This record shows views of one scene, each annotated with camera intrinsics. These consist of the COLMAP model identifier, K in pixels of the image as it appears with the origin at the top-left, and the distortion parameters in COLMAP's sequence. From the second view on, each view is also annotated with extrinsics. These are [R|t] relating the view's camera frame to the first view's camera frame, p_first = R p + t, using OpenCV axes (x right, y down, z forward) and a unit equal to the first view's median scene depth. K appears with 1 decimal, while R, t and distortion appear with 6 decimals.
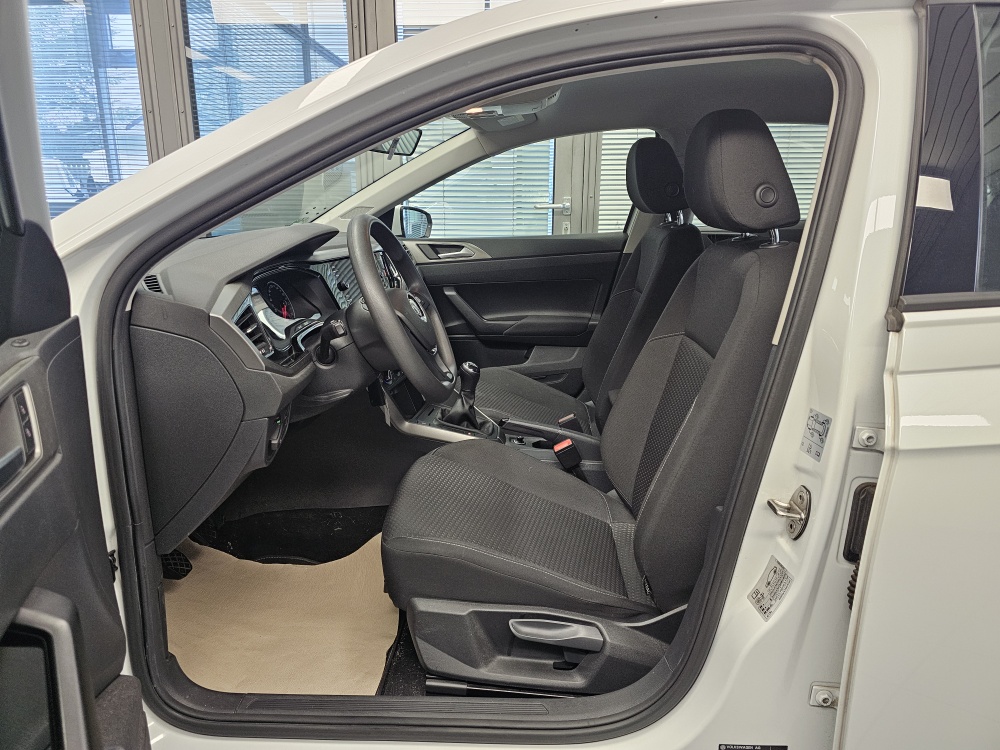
lens RADIAL K [[671.2, 0, 506.7], [0, 671.2, 357.1], [0, 0, 1]] dist [0.085758, -0.079497]
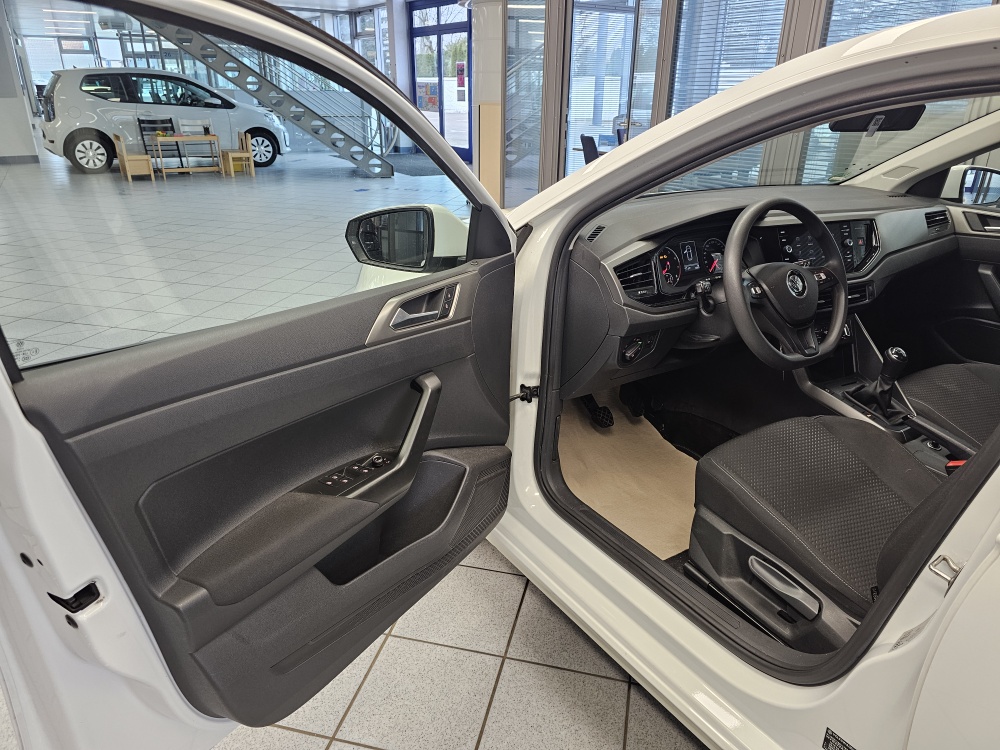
lens RADIAL K [[671.2, 0, 506.7], [0, 671.2, 357.1], [0, 0, 1]] dist [0.085758, -0.079497]
pose [[0.593862, 0.302448, -0.745556, 0.531017], [-0.207550, 0.952880, 0.221231, -0.123664], [0.777336, 0.023359, 0.628652, -0.106577]]
